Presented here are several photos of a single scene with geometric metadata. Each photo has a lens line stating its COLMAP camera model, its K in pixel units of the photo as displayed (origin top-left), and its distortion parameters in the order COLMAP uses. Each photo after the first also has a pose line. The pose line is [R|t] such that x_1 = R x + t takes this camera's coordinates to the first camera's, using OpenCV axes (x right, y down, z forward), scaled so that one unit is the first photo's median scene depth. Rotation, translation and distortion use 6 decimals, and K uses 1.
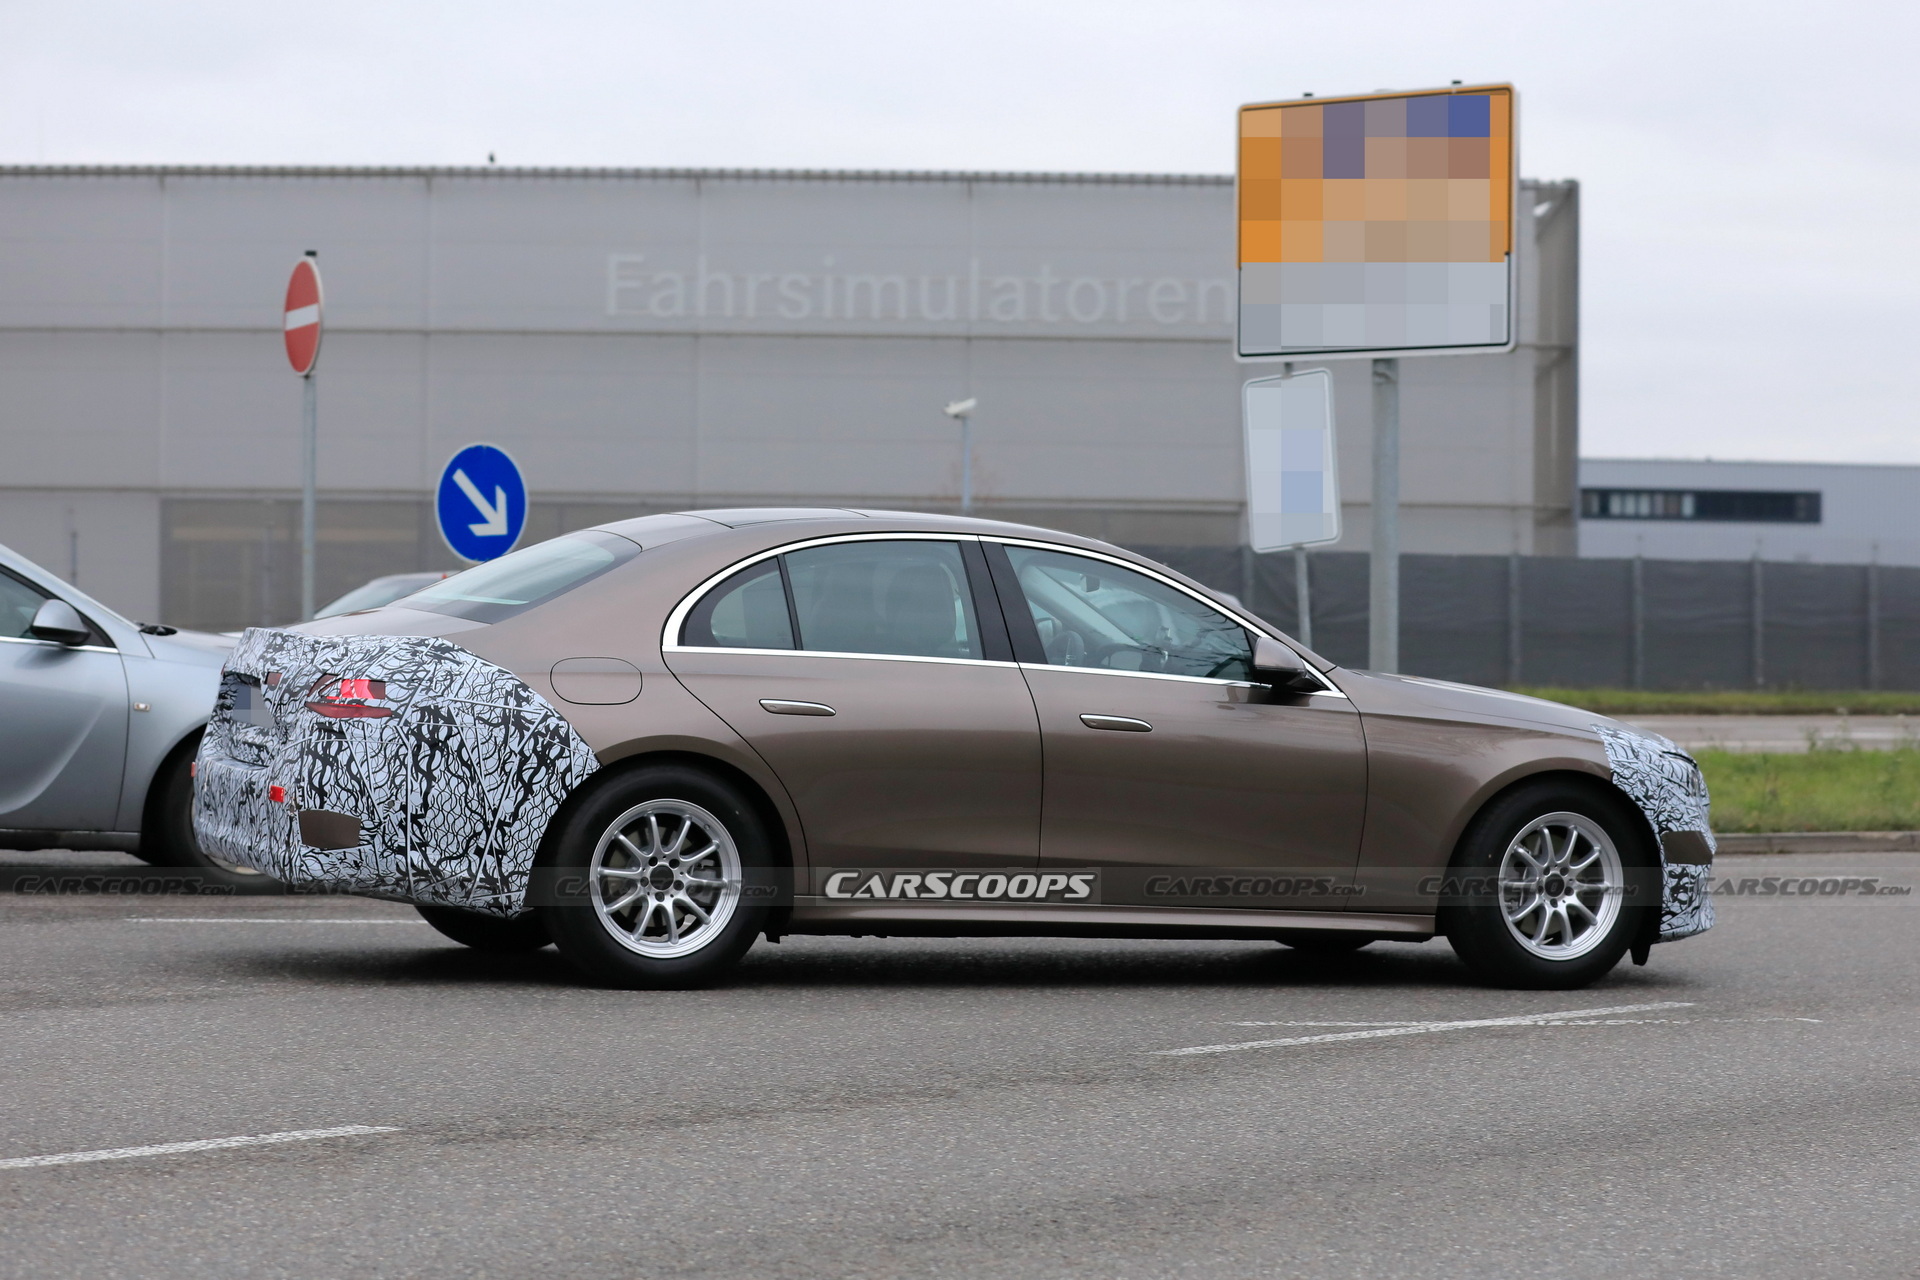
lens RADIAL K [[5455.8, 0, 957.0], [0, 5455.8, 658.2], [0, 0, 1]] dist [-0.235997, 0.000000]
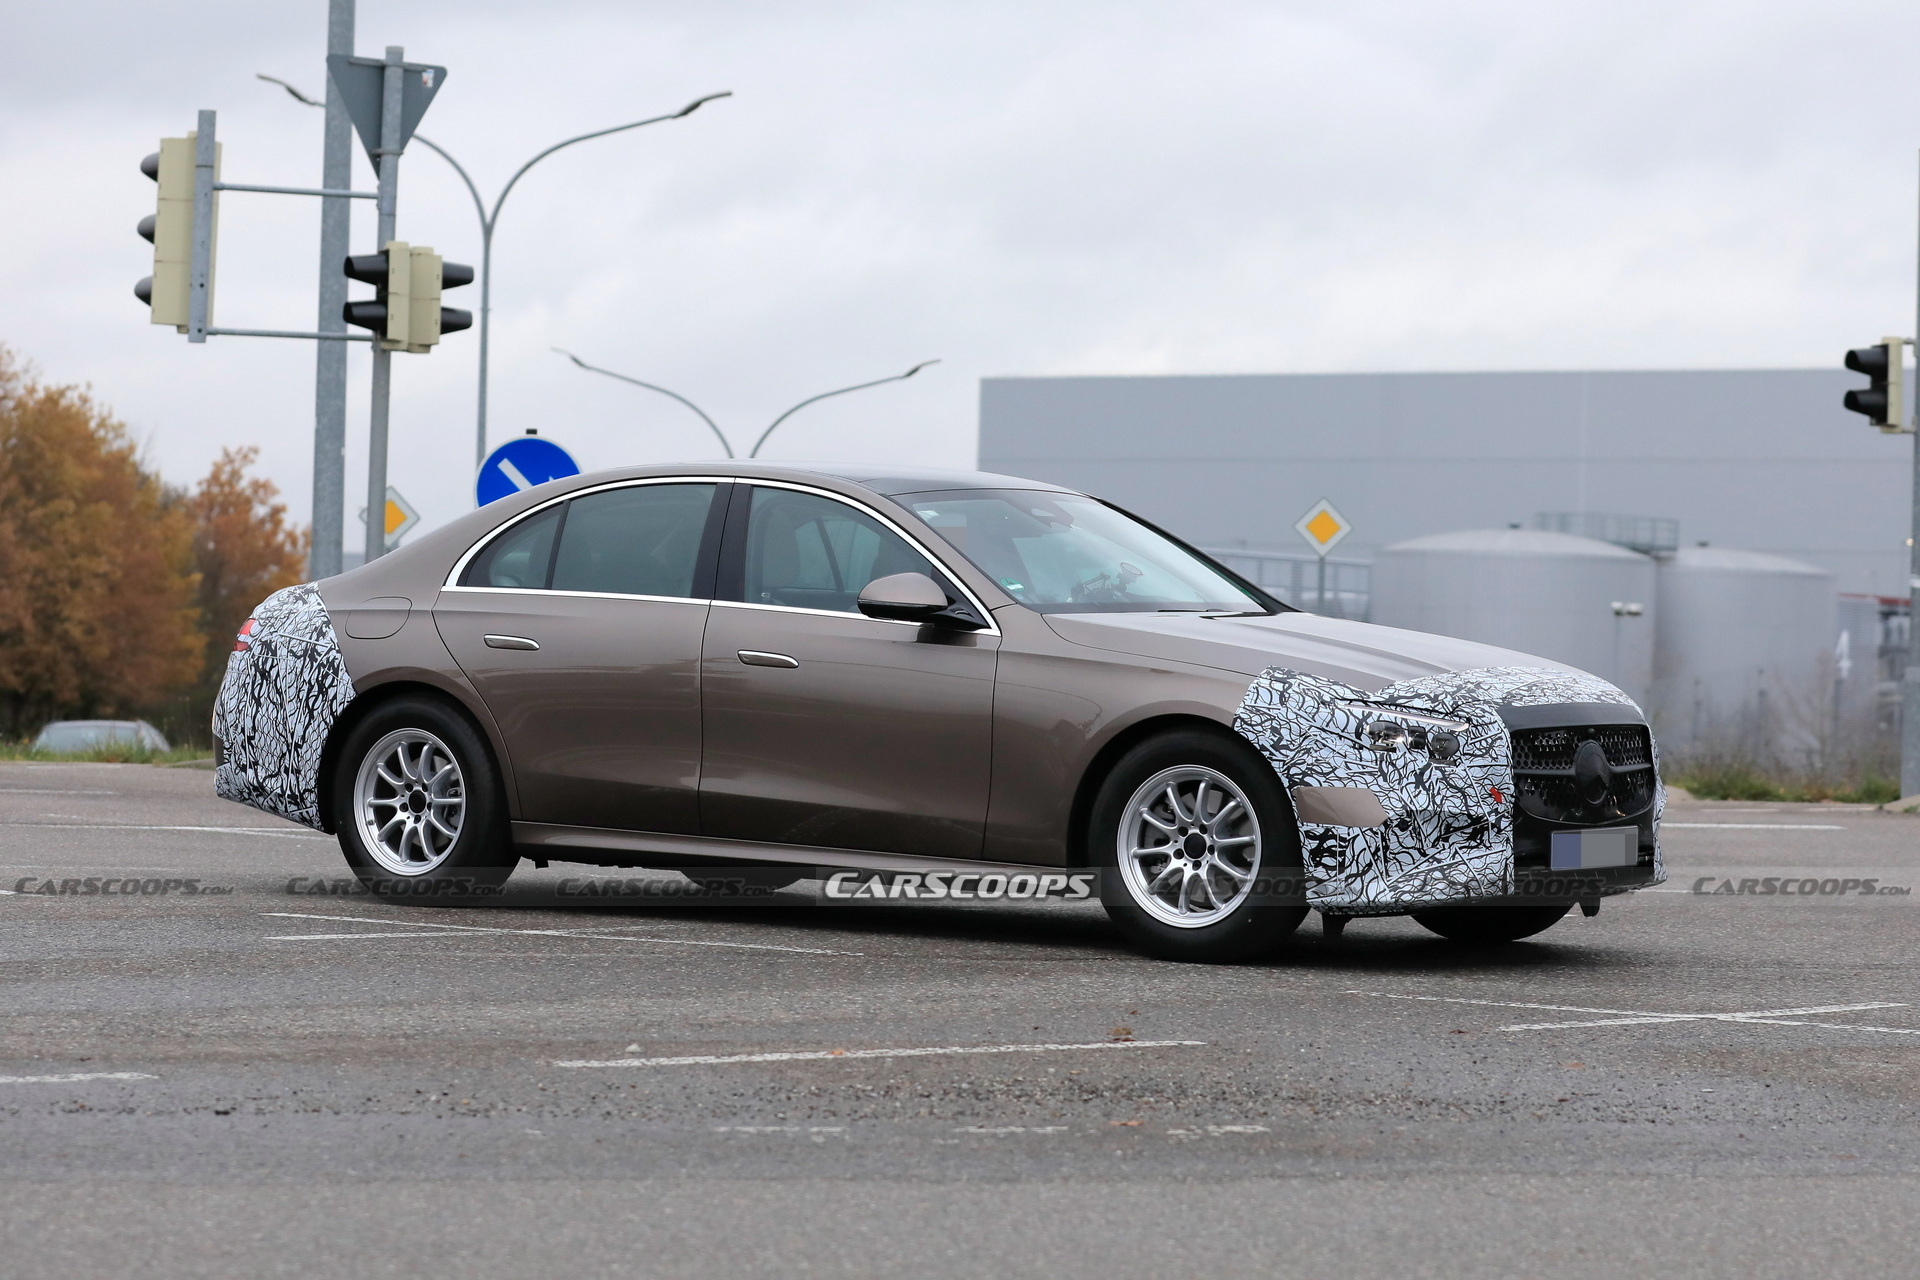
lens RADIAL K [[5455.8, 0, 957.8], [0, 5455.8, 648.3], [0, 0, 1]] dist [-0.235997, 0.000000]
pose [[0.555314, -0.010209, -0.831578, 0.910846], [-0.021292, 0.999422, -0.026488, 0.036941], [0.831368, 0.032415, 0.554776, 0.495212]]
